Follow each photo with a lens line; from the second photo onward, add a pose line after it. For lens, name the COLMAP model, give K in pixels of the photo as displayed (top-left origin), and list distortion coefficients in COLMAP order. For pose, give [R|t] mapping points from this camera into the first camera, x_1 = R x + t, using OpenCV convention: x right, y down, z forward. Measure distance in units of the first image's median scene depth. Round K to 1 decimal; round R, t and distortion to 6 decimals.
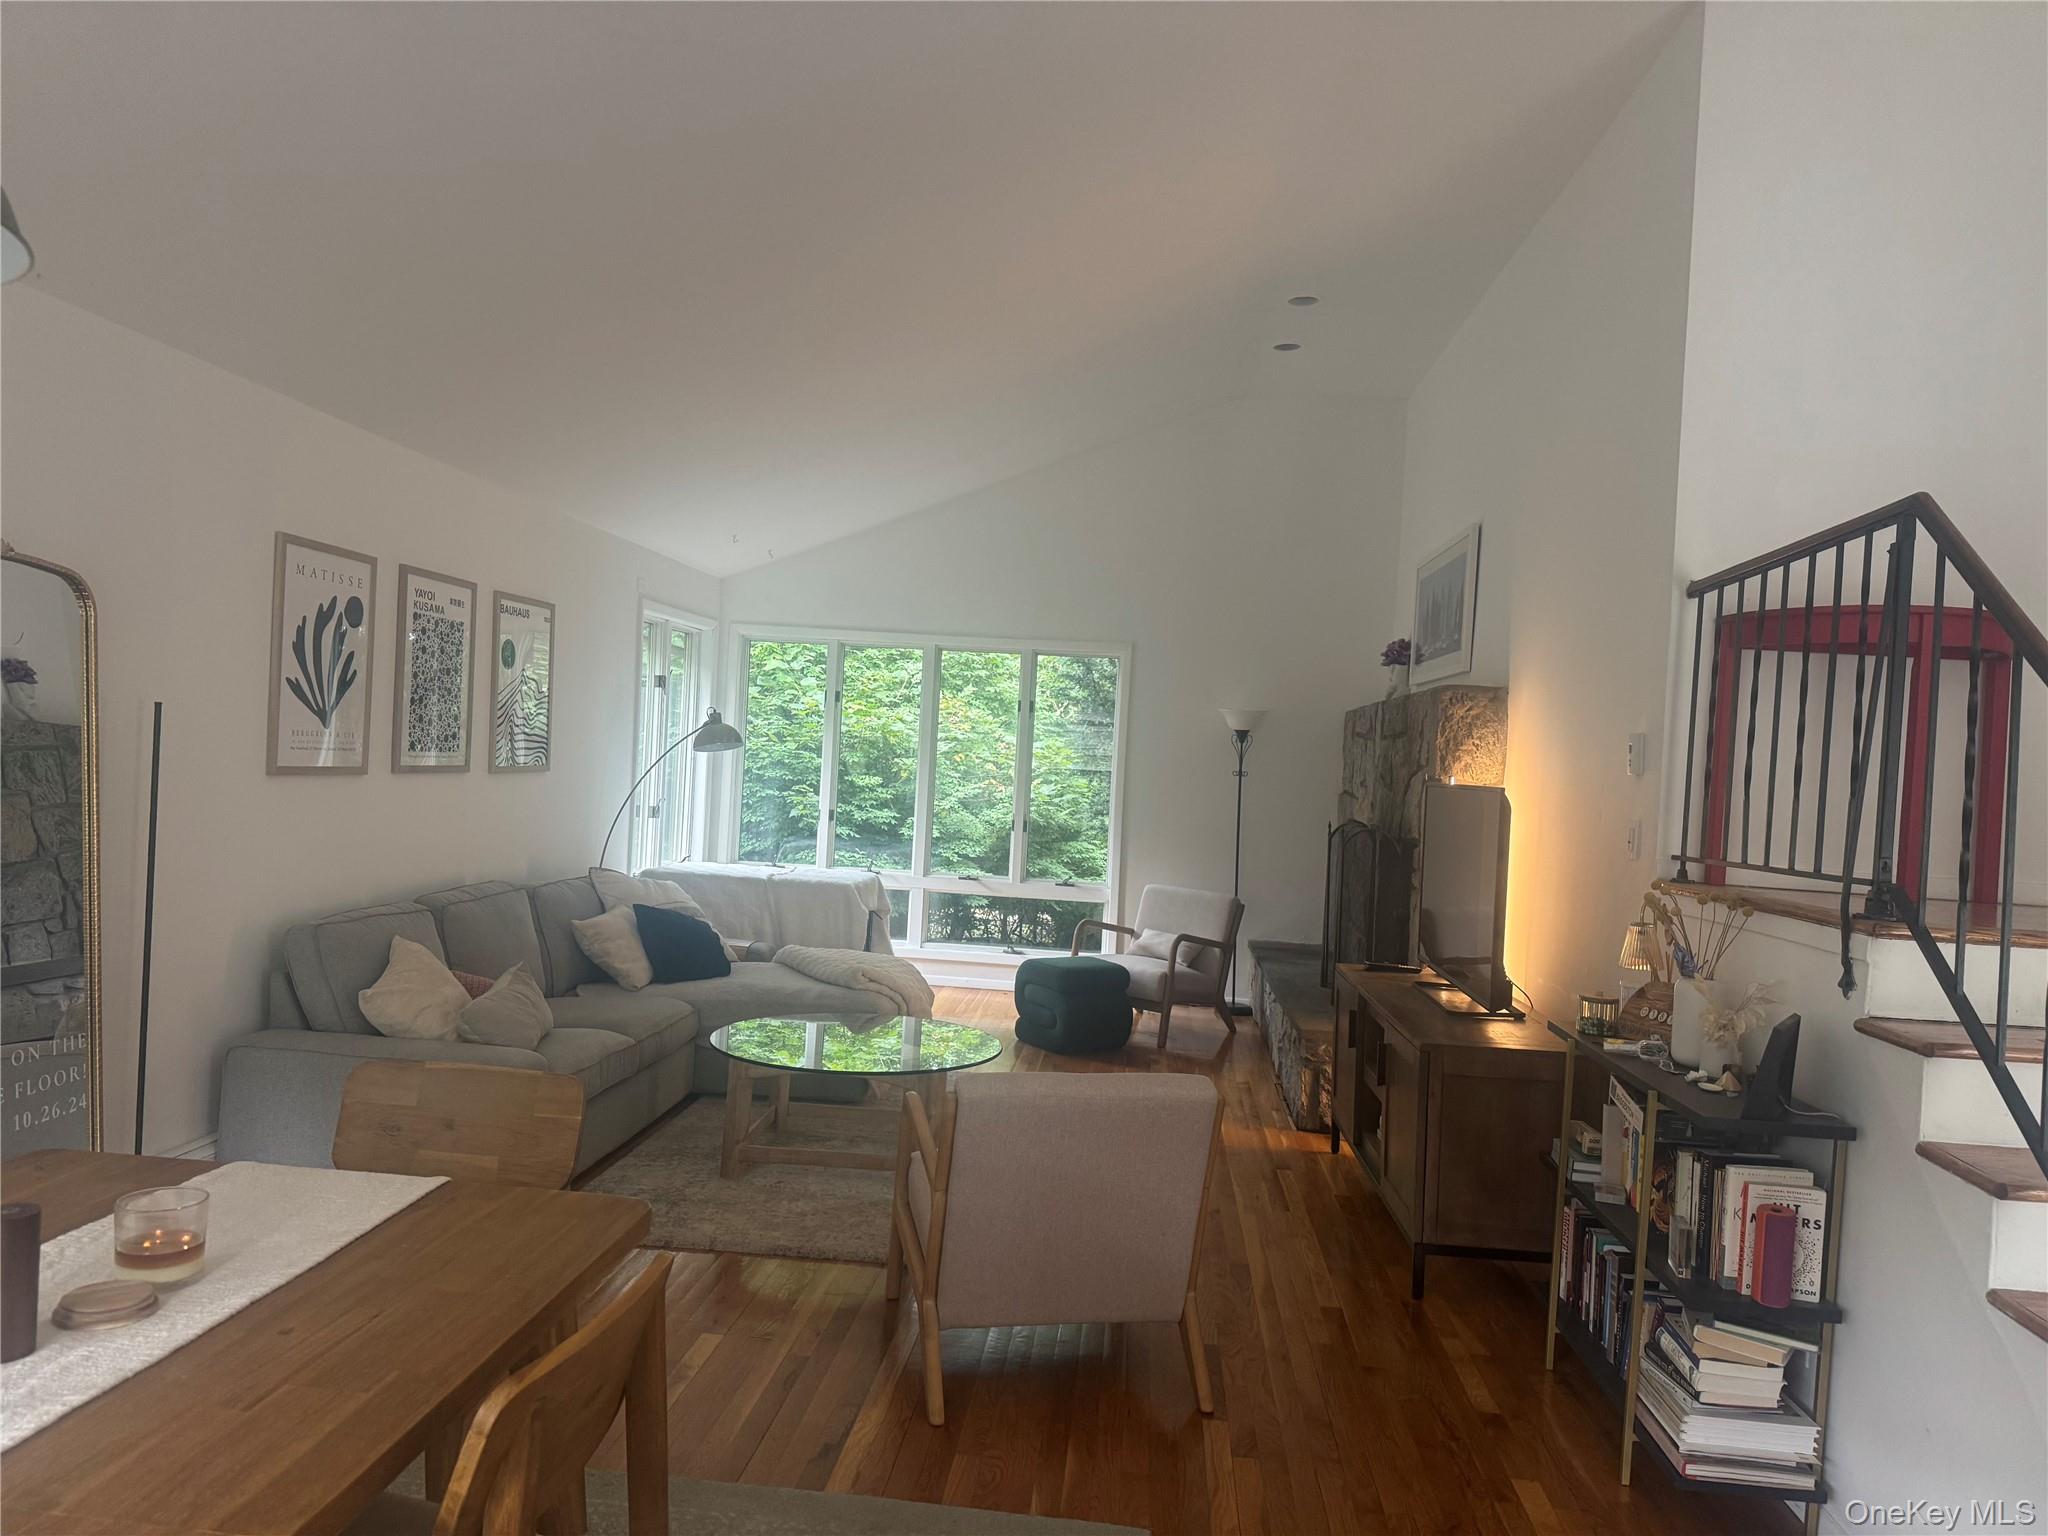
lens RADIAL K [[1466.5, 0, 1059.9], [0, 1466.5, 771.1], [0, 0, 1]] dist [0.079176, -0.072115]
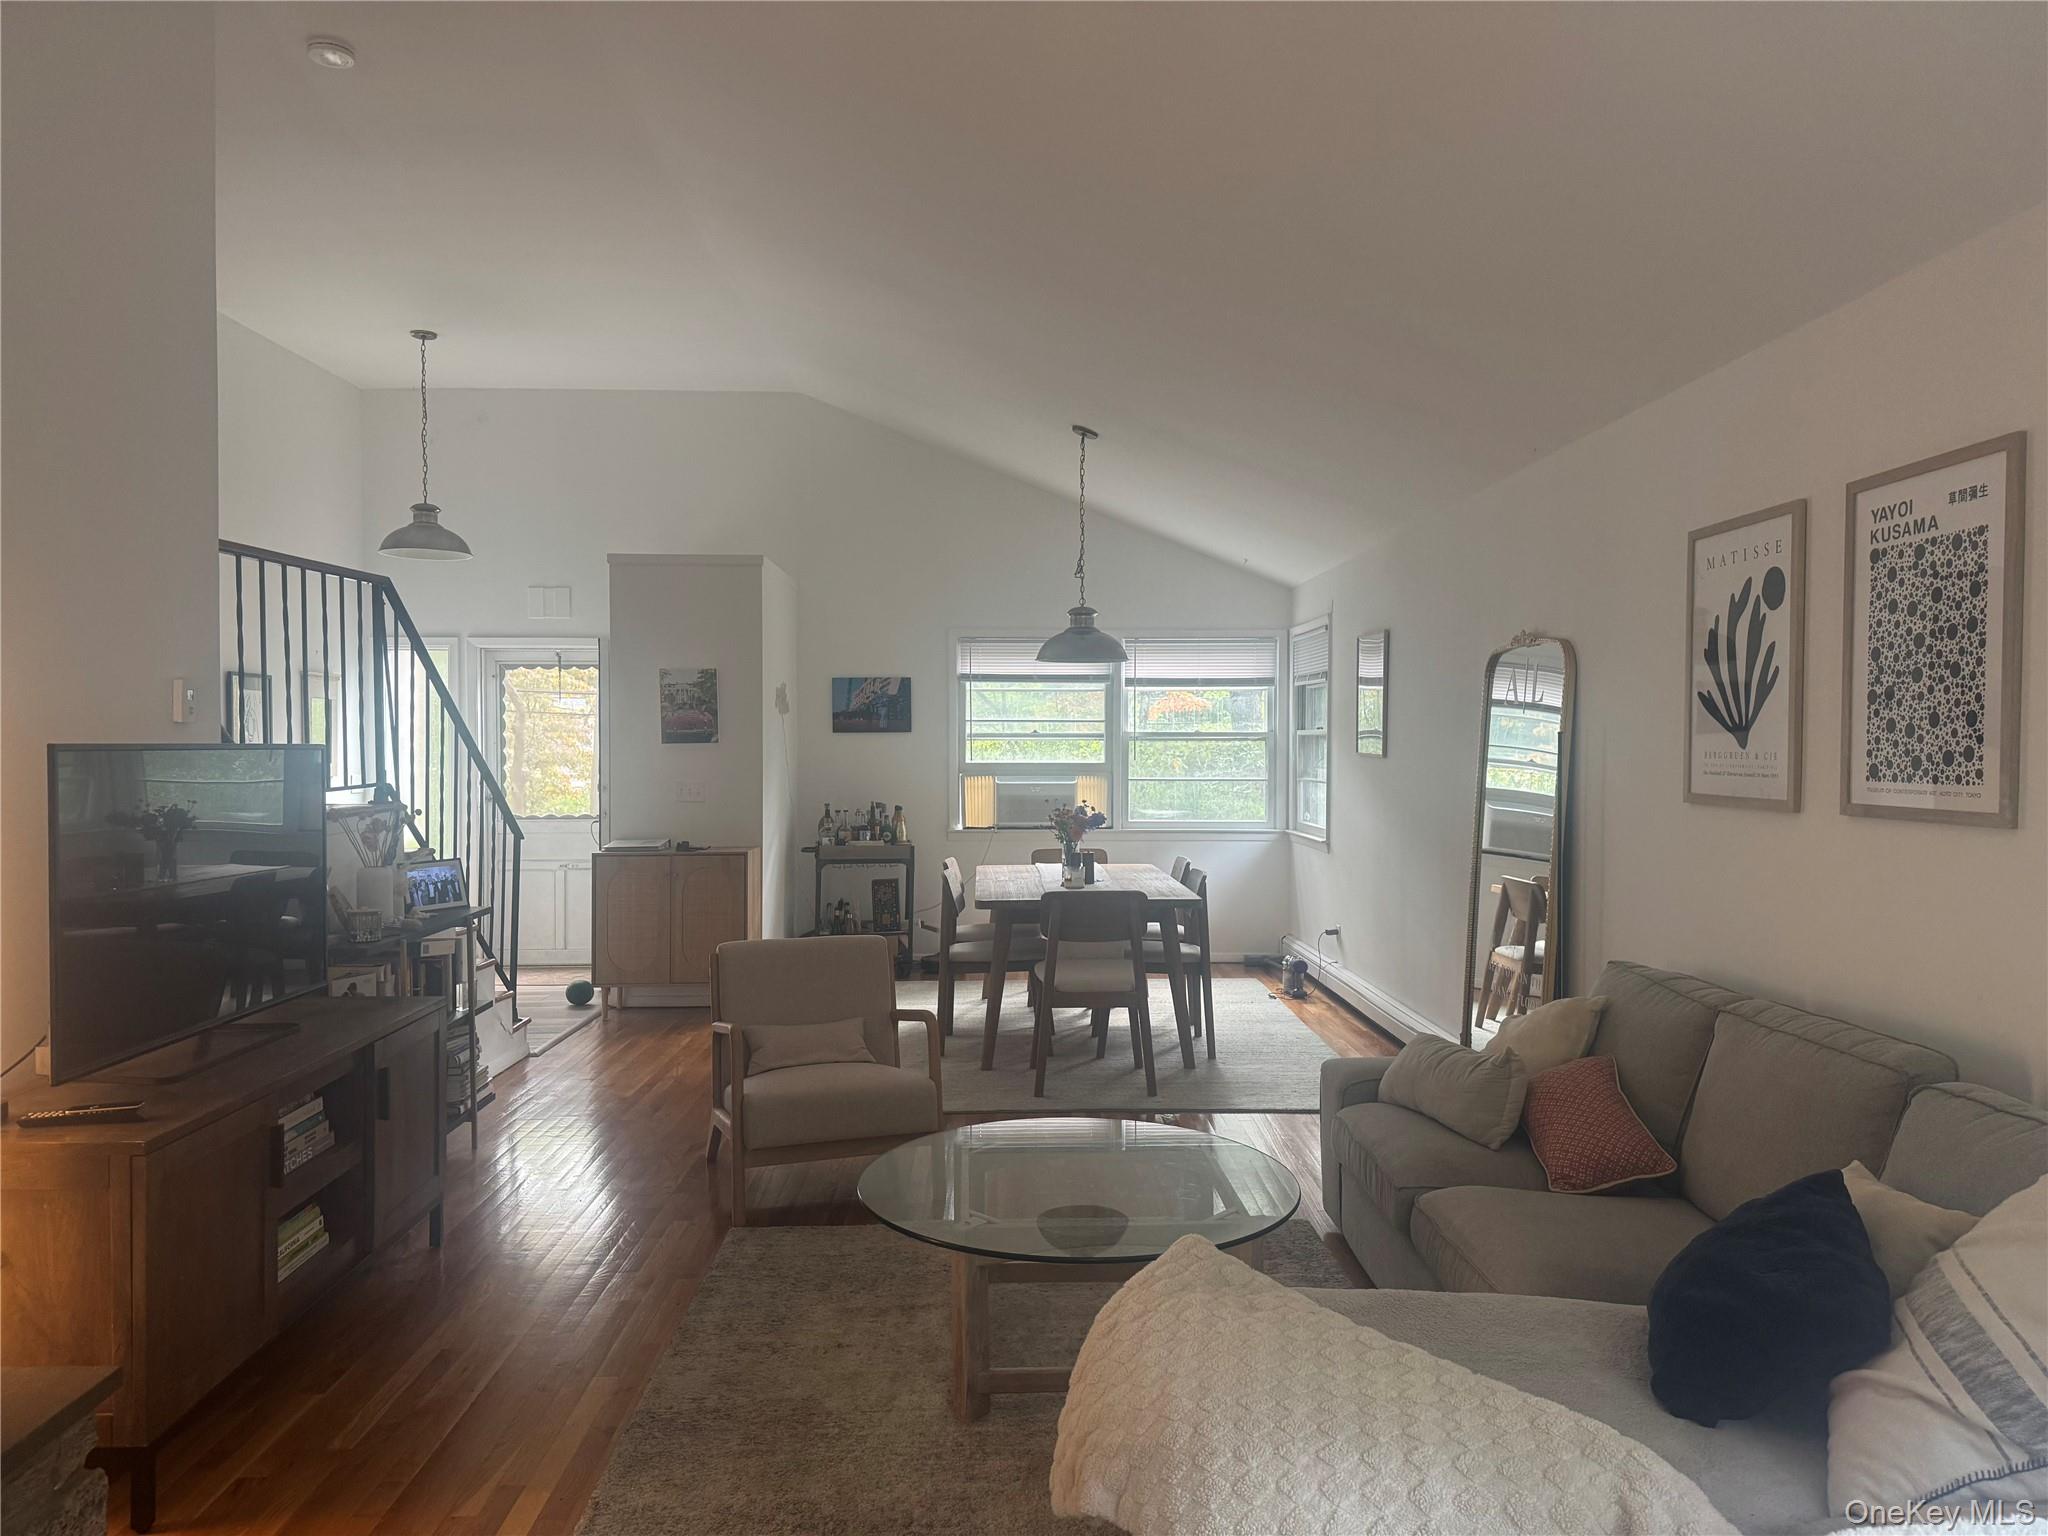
lens RADIAL K [[1444.8, 0, 1019.1], [0, 1444.8, 779.5], [0, 0, 1]] dist [-0.003475, -0.000955]
pose [[-0.995356, -0.050391, -0.082015, -0.042588], [-0.052902, 0.998186, 0.028733, -0.011588], [0.080419, 0.032939, -0.996217, 1.445164]]
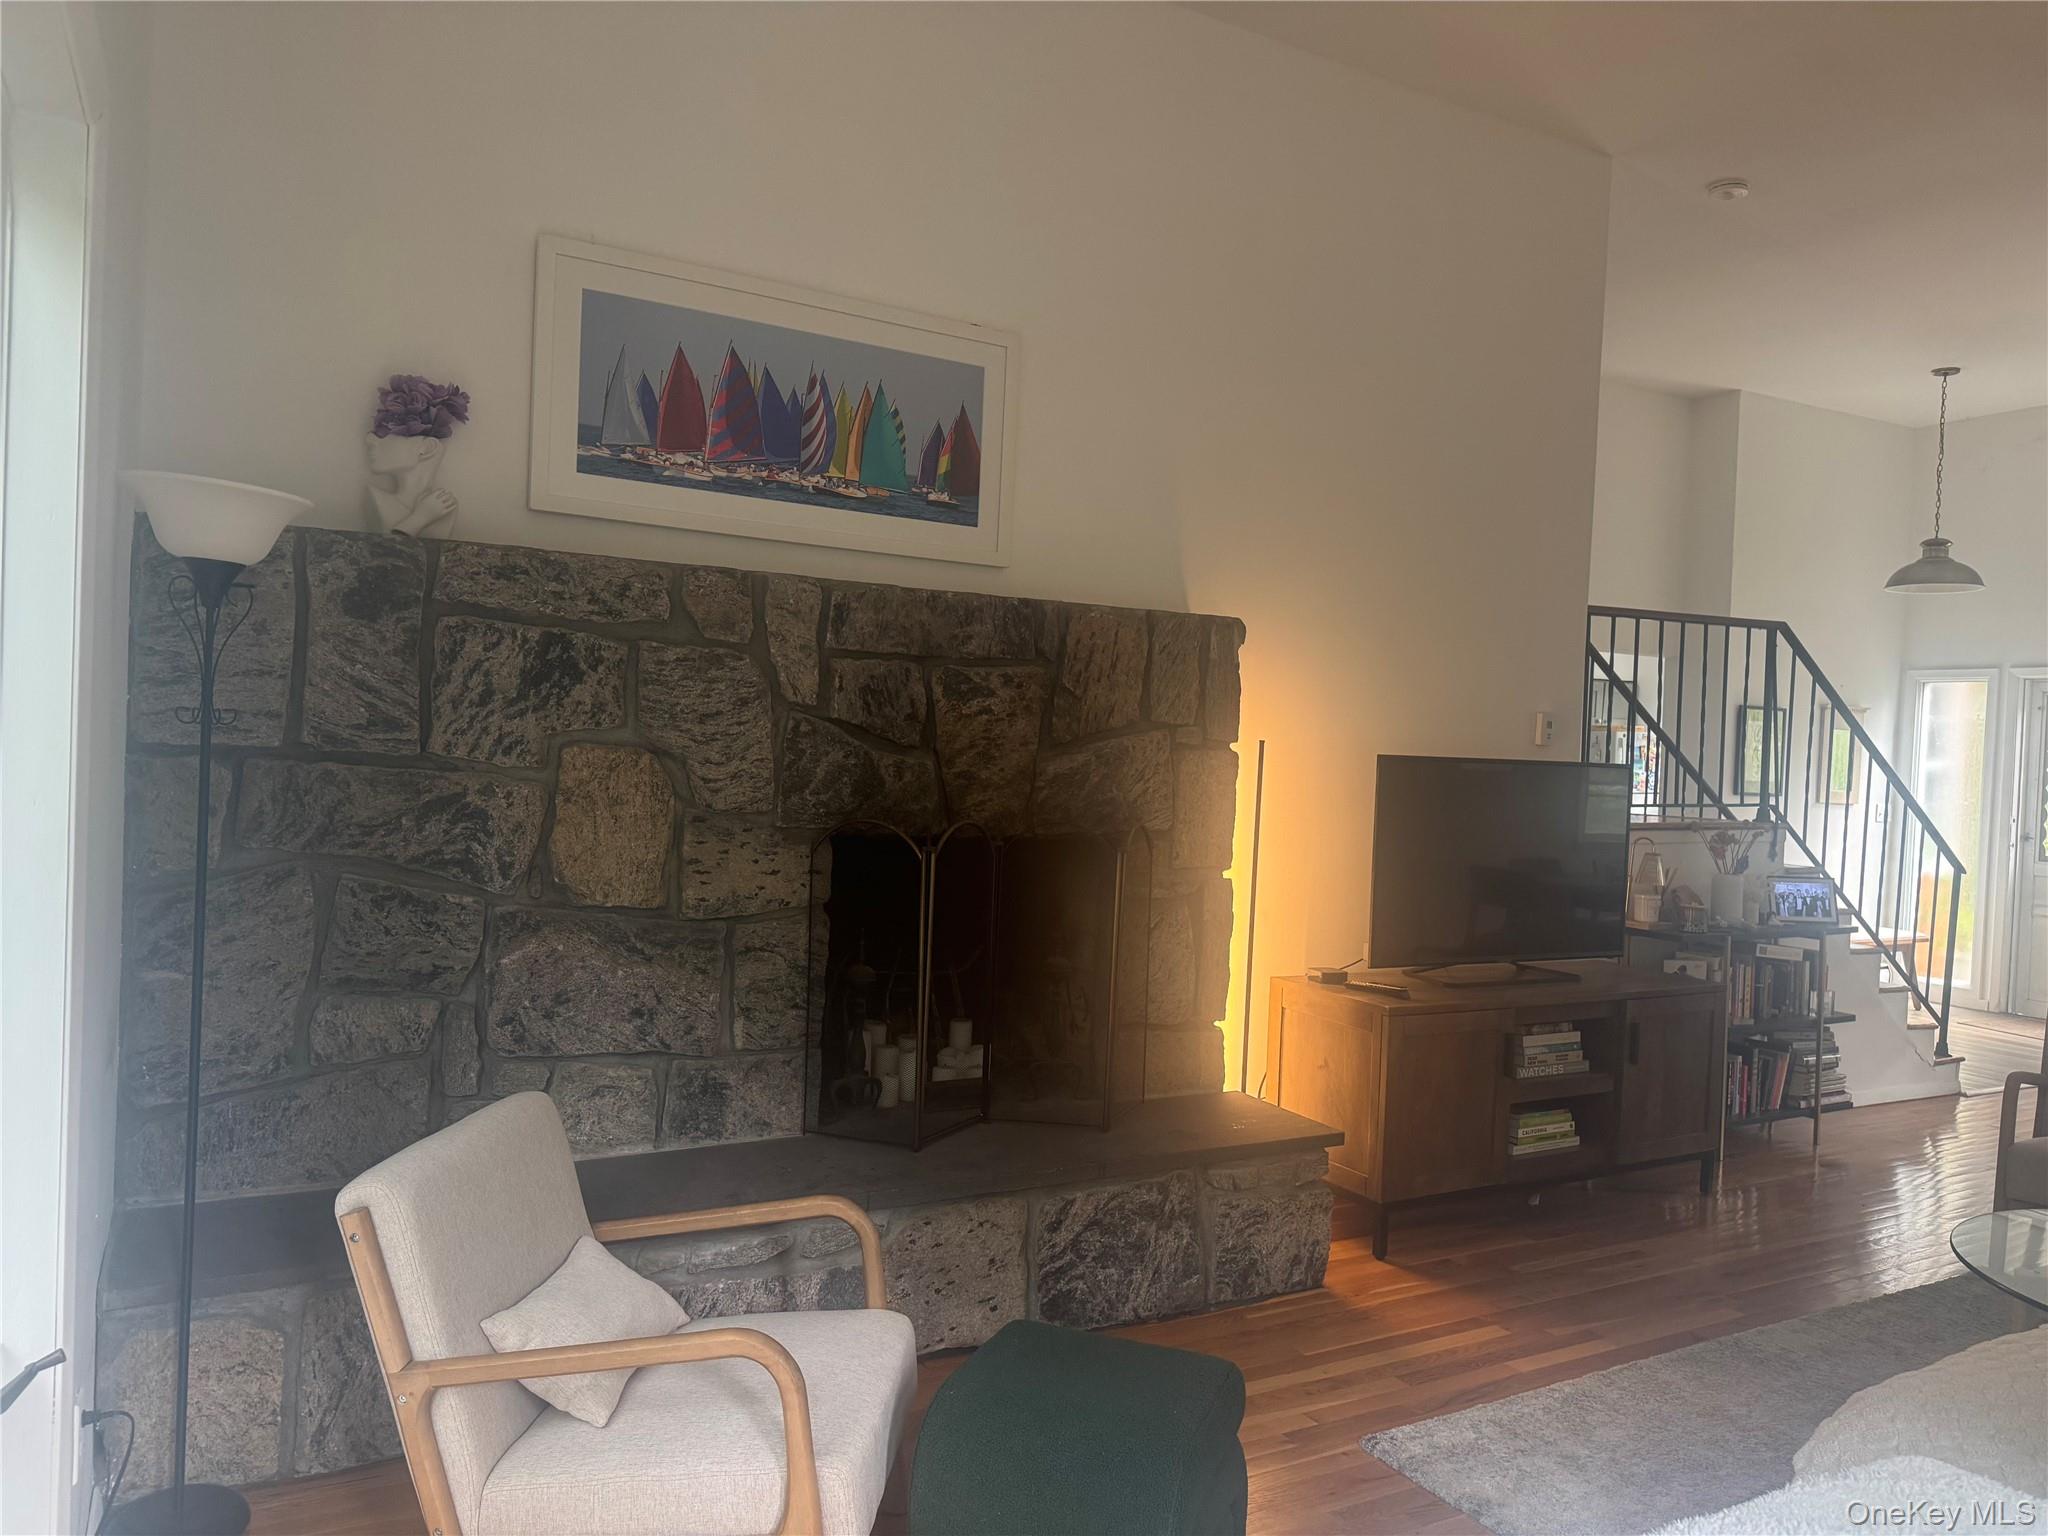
lens RADIAL K [[1466.5, 0, 1059.9], [0, 1466.5, 771.1], [0, 0, 1]] dist [0.079176, -0.072115]
pose [[-0.553282, -0.099824, 0.826991, -0.331054], [-0.067661, 0.994899, 0.074824, -0.032014], [-0.830242, -0.014556, -0.557214, 1.524447]]
